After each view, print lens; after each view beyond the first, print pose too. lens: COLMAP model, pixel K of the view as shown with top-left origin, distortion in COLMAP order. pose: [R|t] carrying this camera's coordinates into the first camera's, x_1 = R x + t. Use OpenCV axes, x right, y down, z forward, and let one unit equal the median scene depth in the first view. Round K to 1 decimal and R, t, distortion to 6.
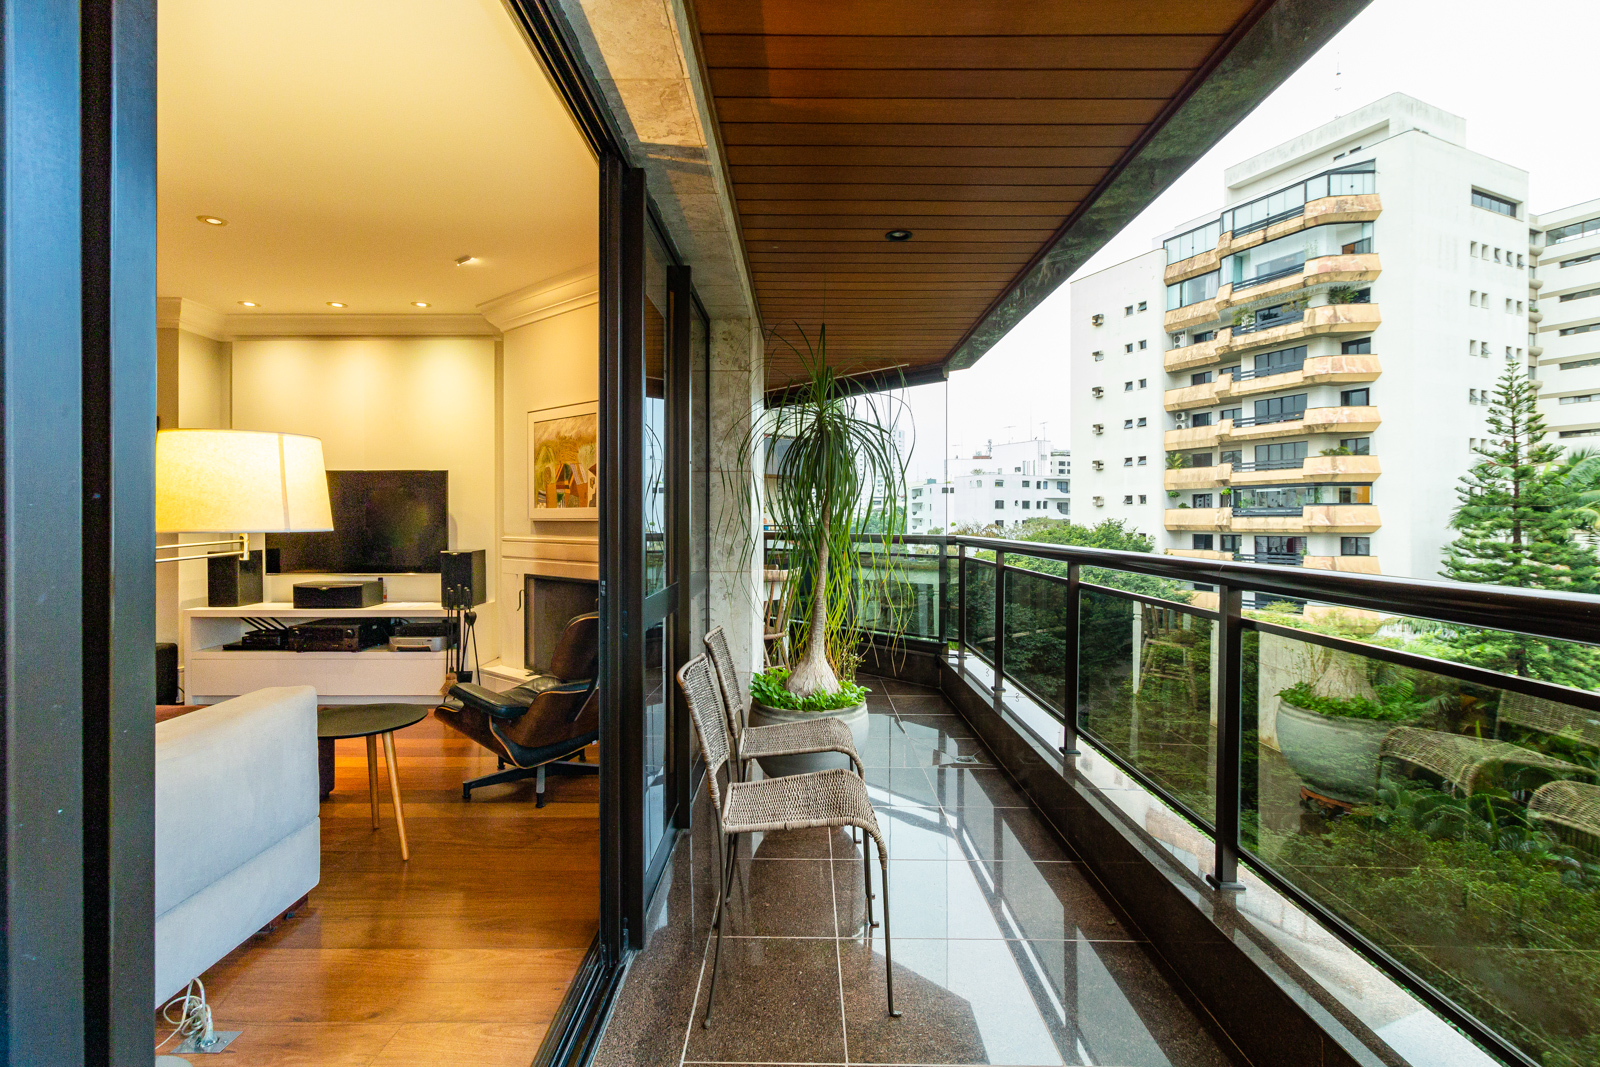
lens RADIAL K [[740.1, 0, 798.1], [0, 740.1, 516.5], [0, 0, 1]] dist [0.002080, 0.000155]
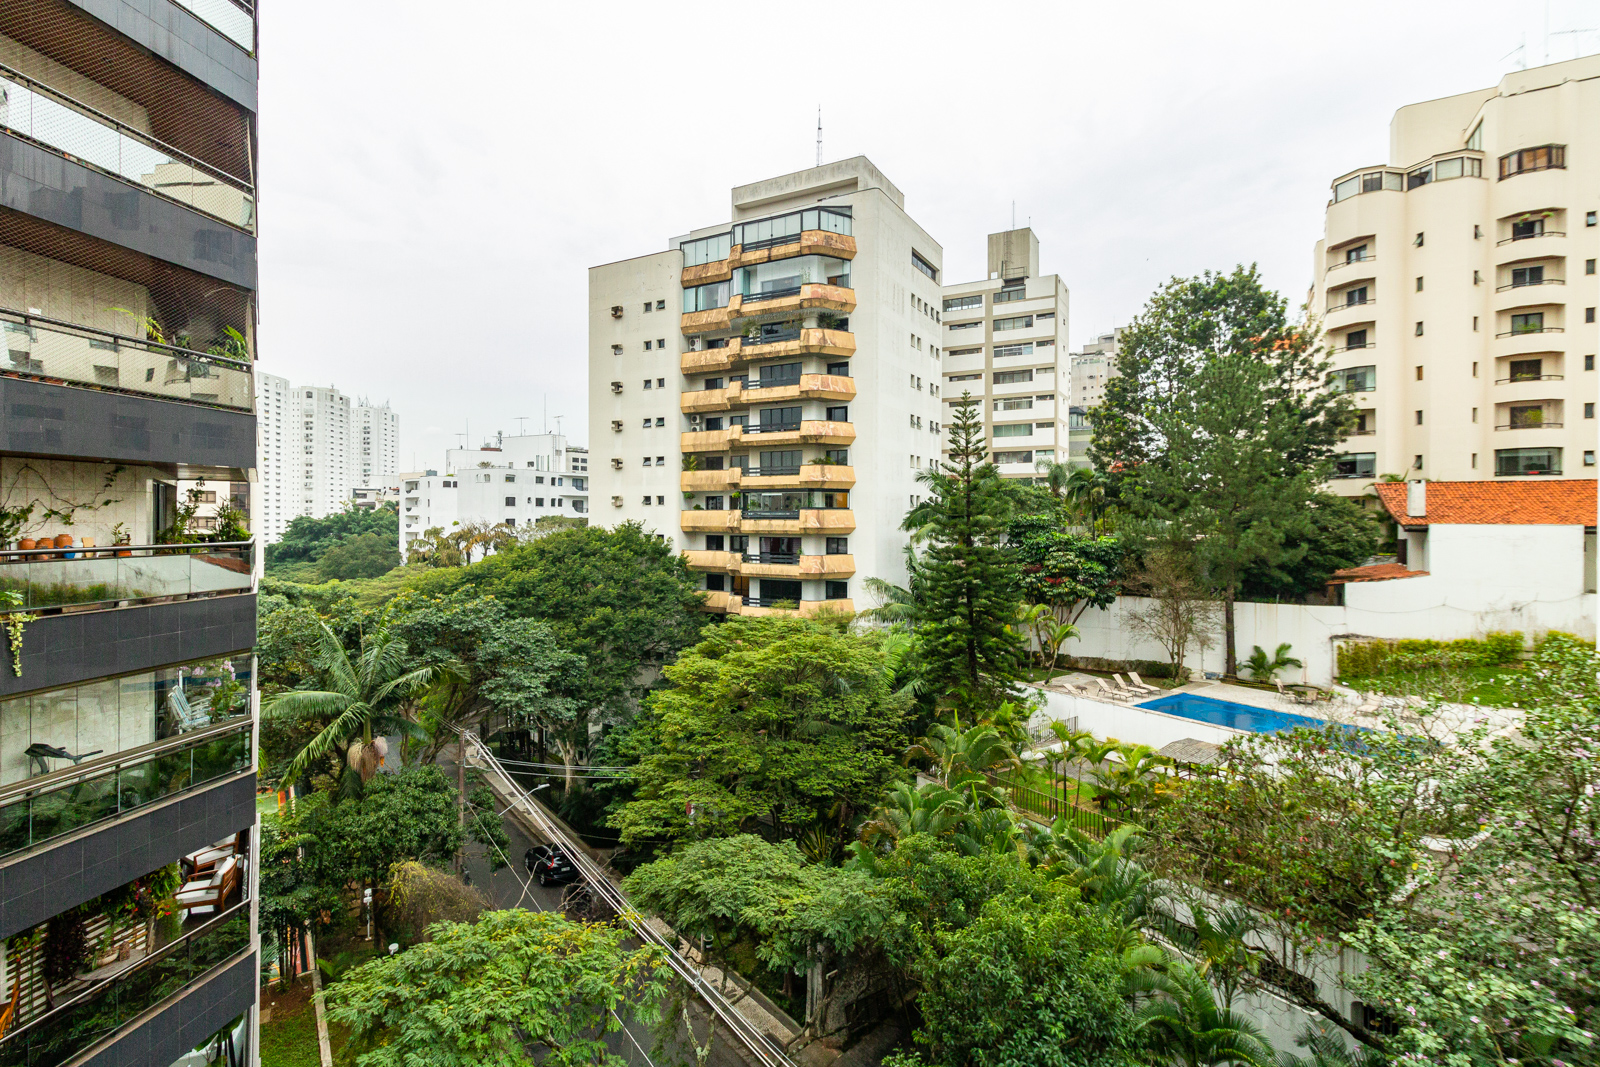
lens RADIAL K [[740.1, 0, 798.1], [0, 740.1, 516.5], [0, 0, 1]] dist [0.002080, 0.000155]
pose [[0.804325, 0.000958, 0.594189, 0.030471], [-0.004624, 0.999979, 0.004648, -0.007949], [-0.594171, -0.006486, 0.804312, 0.111999]]
